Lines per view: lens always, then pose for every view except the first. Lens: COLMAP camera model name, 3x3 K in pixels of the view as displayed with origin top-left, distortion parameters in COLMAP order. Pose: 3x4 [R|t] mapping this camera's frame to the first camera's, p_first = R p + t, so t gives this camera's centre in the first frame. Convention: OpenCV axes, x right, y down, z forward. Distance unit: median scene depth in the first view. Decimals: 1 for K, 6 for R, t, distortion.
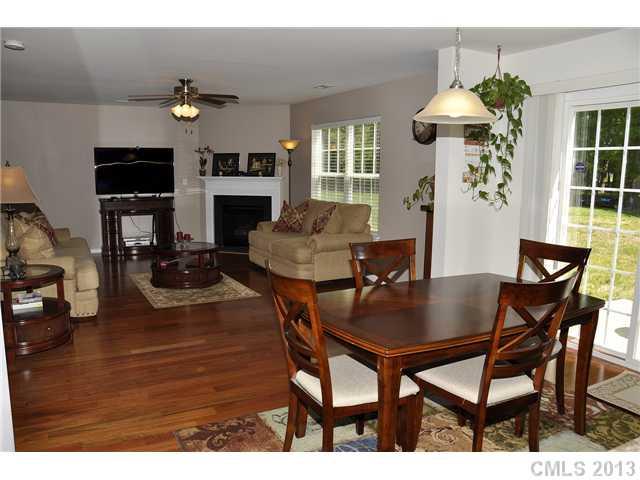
lens RADIAL K [[508.7, 0, 320.0], [0, 508.7, 240.0], [0, 0, 1]] dist [-0.161228, 0.134286]
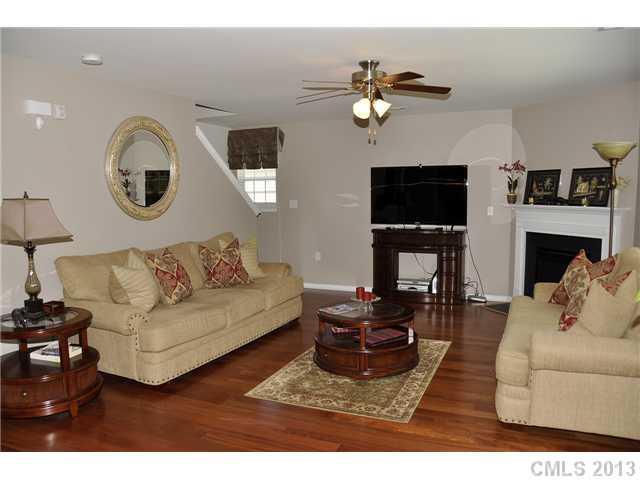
lens RADIAL K [[508.7, 0, 320.0], [0, 508.7, 240.0], [0, 0, 1]] dist [-0.161228, 0.134286]
pose [[0.605390, 0.061181, -0.793574, 0.176786], [-0.095736, 0.995400, 0.003707, -0.059505], [0.790150, 0.073729, 0.608463, 0.411793]]
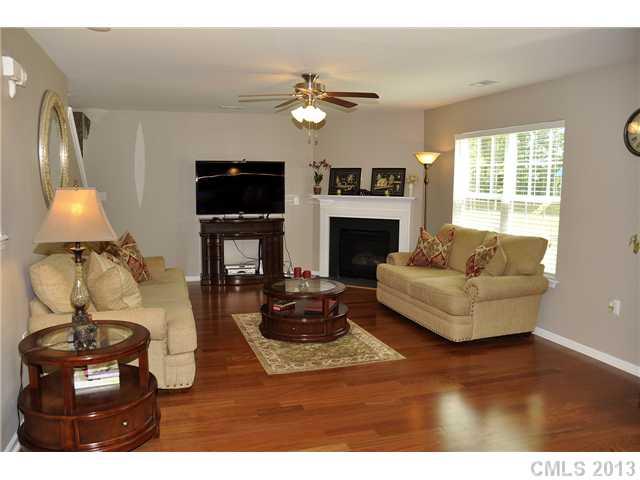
lens RADIAL K [[508.7, 0, 320.0], [0, 508.7, 240.0], [0, 0, 1]] dist [-0.161228, 0.134286]
pose [[0.983094, 0.022002, -0.181775, -0.077857], [-0.027047, 0.999313, -0.025322, -0.030910], [0.181093, 0.029810, 0.983014, 0.171481]]
